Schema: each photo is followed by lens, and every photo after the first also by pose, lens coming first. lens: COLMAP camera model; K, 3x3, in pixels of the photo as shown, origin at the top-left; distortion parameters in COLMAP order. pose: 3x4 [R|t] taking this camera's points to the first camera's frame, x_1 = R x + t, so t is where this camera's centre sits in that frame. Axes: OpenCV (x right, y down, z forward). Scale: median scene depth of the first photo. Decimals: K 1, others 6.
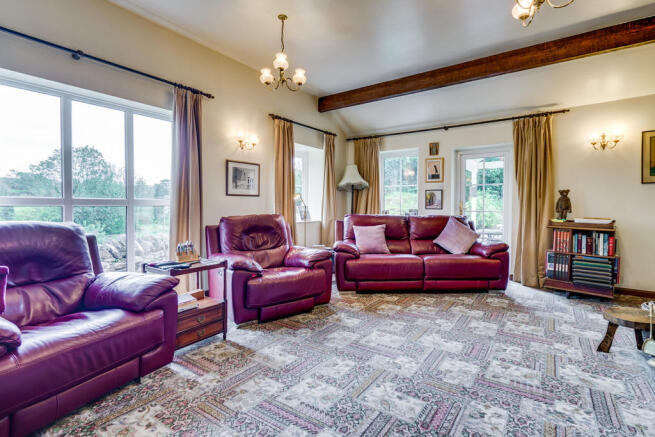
lens RADIAL K [[312.8, 0, 329.2], [0, 312.8, 213.5], [0, 0, 1]] dist [0.000176, 0.000569]
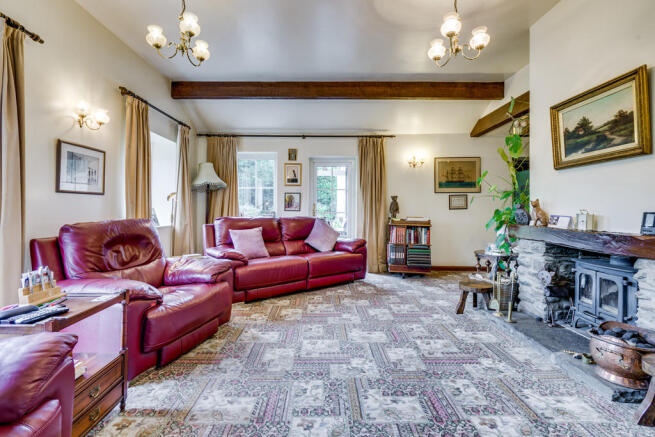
lens RADIAL K [[298.1, 0, 317.0], [0, 298.1, 207.6], [0, 0, 1]] dist [-0.001842, 0.000365]
pose [[0.822997, 0.001687, 0.568043, -0.250300], [0.012691, 0.999691, -0.021356, -0.003947], [-0.567903, 0.024786, 0.822722, 0.169923]]
